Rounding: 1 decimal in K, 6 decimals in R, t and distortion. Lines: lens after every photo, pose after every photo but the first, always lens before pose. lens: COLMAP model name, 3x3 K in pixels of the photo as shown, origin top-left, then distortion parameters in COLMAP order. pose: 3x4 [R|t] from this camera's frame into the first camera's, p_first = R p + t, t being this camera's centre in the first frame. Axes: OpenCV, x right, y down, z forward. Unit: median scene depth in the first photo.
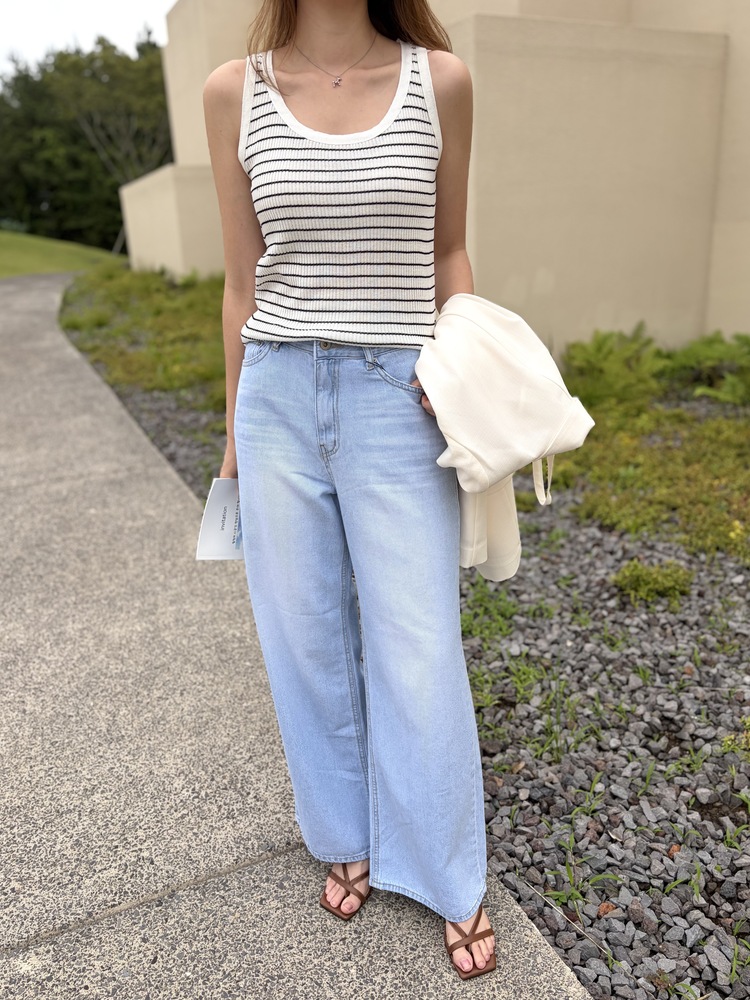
lens RADIAL K [[792.2, 0, 370.9], [0, 792.2, 509.4], [0, 0, 1]] dist [0.006273, -0.007520]
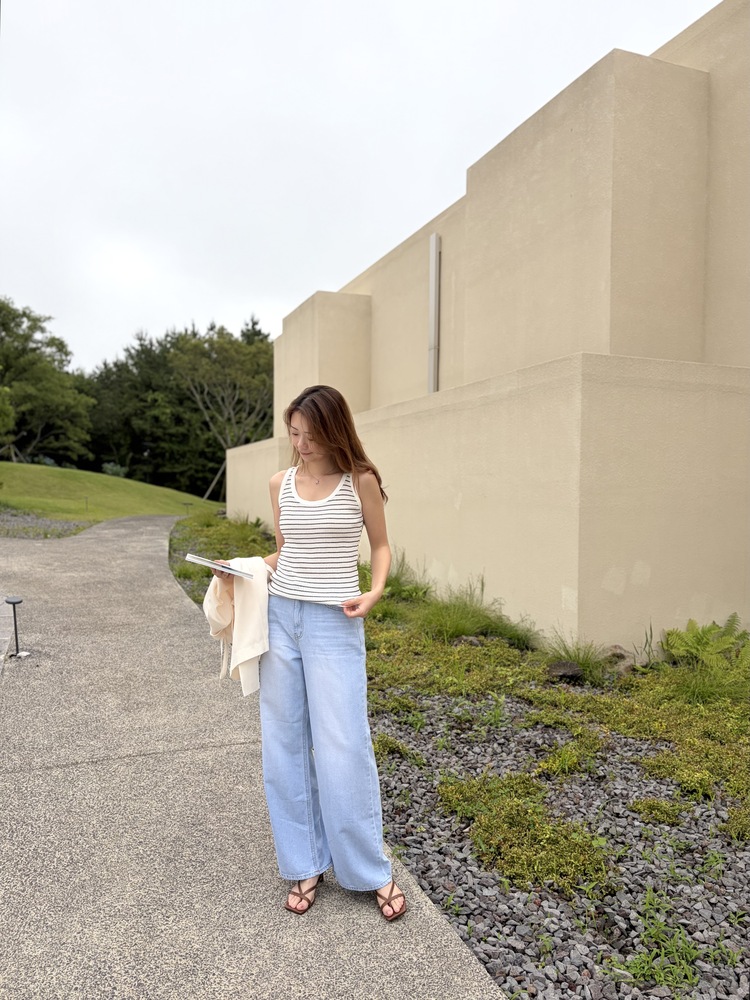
lens RADIAL K [[763.9, 0, 376.9], [0, 763.9, 500.8], [0, 0, 1]] dist [0.005031, -0.004586]
pose [[0.995842, 0.058913, -0.069488, -0.230175], [-0.077850, 0.946480, -0.313234, -0.095177], [0.047315, 0.317341, 0.947130, -0.083493]]
